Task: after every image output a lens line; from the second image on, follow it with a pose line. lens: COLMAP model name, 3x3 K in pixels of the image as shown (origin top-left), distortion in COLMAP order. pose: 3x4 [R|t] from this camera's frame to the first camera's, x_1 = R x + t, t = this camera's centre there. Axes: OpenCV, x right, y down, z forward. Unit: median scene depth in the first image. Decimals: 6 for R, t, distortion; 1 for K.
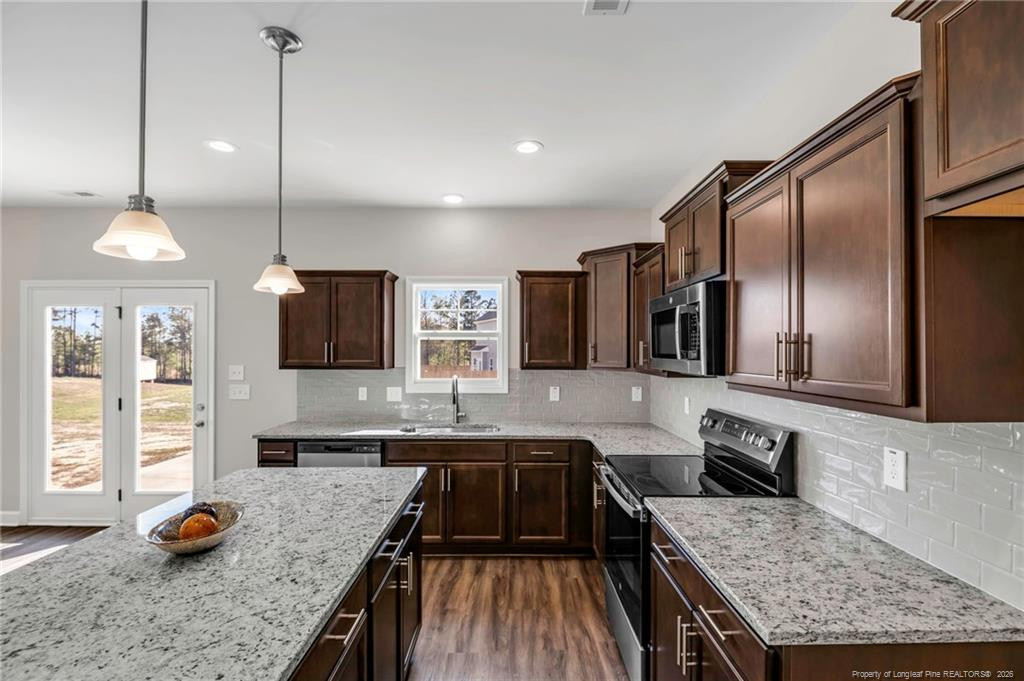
lens RADIAL K [[468.7, 0, 514.0], [0, 468.7, 346.8], [0, 0, 1]] dist [-0.004866, -0.004031]
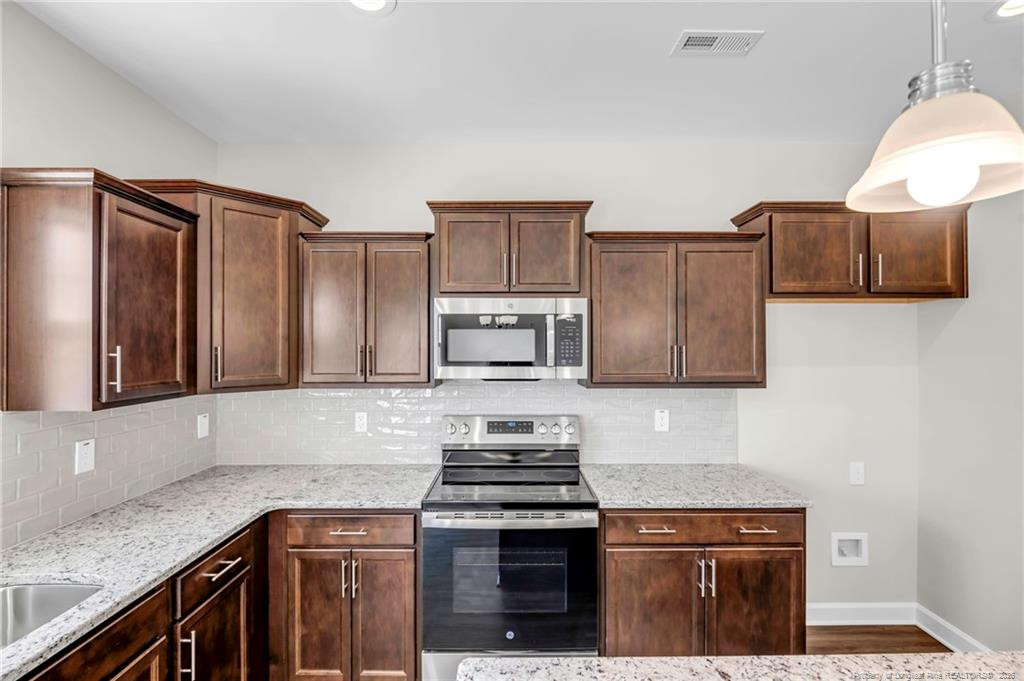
lens RADIAL K [[468.7, 0, 512.7], [0, 468.7, 344.0], [0, 0, 1]] dist [-0.004866, -0.004031]
pose [[-0.007701, 0.002388, 0.999967, -0.389286], [-0.007596, 0.999968, -0.002446, -0.011289], [-0.999941, -0.007615, -0.007683, 0.620853]]
